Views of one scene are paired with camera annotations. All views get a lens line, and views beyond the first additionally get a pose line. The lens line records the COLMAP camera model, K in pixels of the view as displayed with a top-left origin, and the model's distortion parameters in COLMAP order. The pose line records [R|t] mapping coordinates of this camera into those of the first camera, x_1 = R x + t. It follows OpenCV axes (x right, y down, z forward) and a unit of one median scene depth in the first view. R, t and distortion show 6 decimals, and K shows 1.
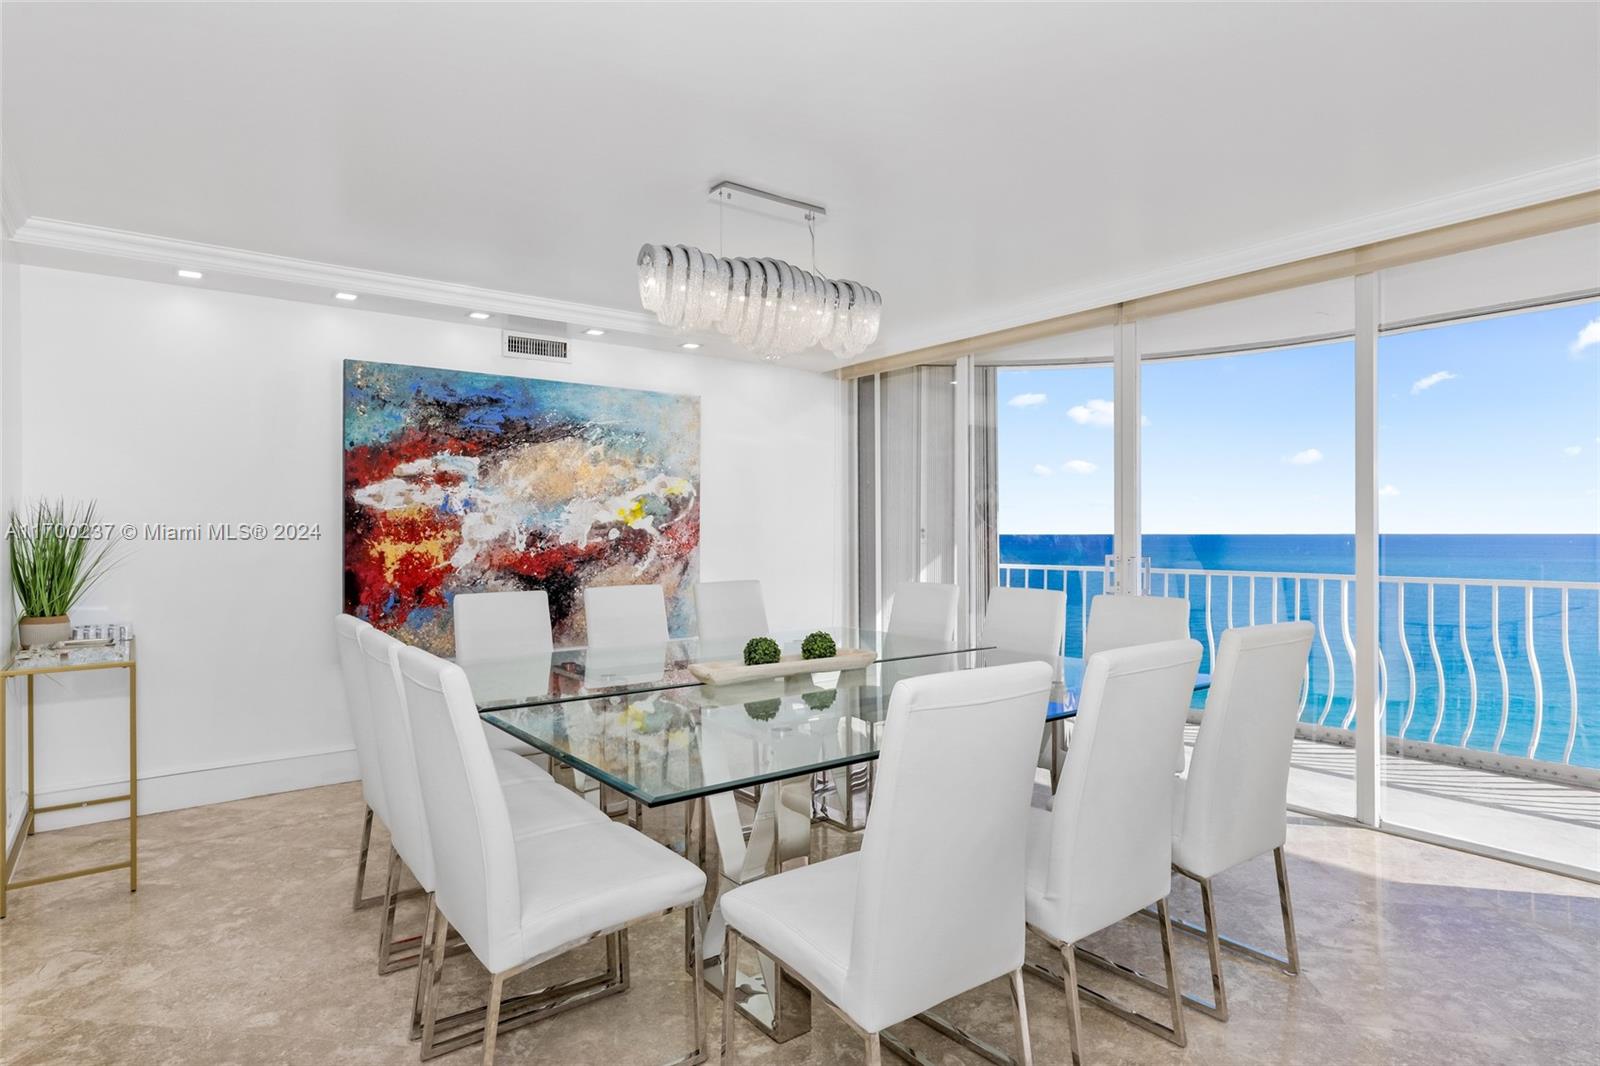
lens RADIAL K [[891.4, 0, 800.6], [0, 891.4, 534.5], [0, 0, 1]] dist [-0.003633, 0.001406]
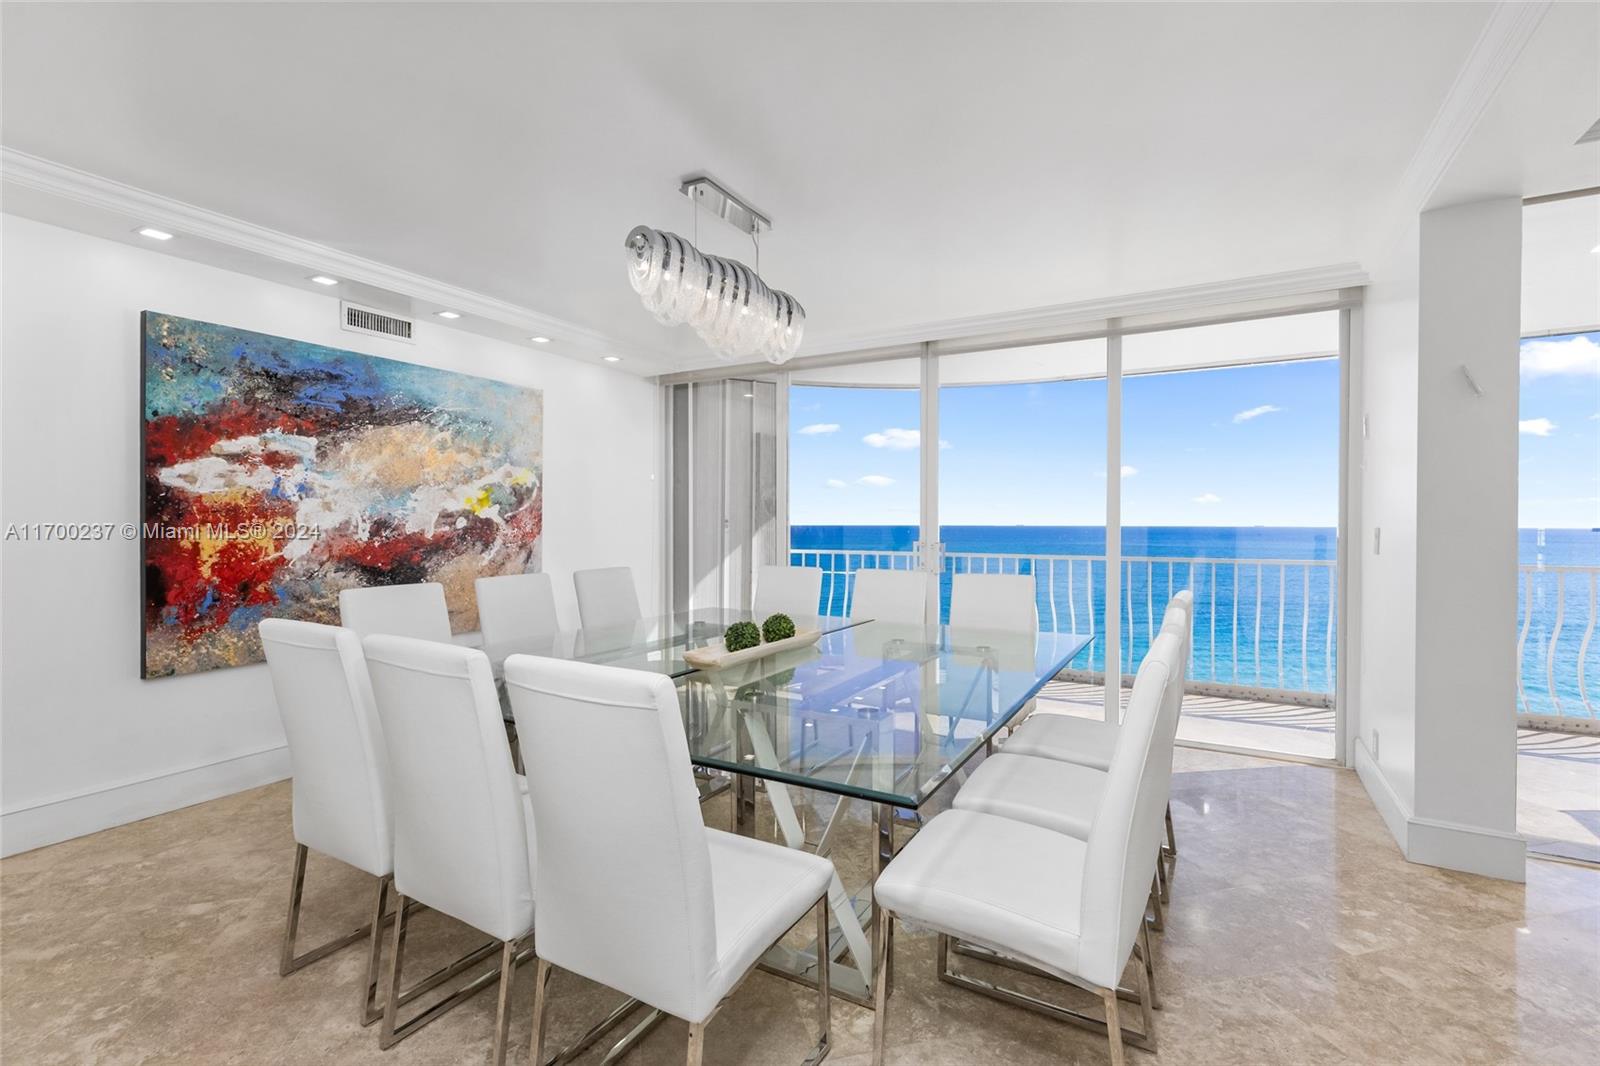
lens RADIAL K [[731.7, 0, 797.6], [0, 731.7, 534.1], [0, 0, 1]] dist [0.003890, -0.001302]
pose [[0.914875, -0.000386, 0.403737, -0.215680], [-0.005289, 0.999902, 0.012941, -0.000622], [-0.403703, -0.013975, 0.914783, 0.119192]]
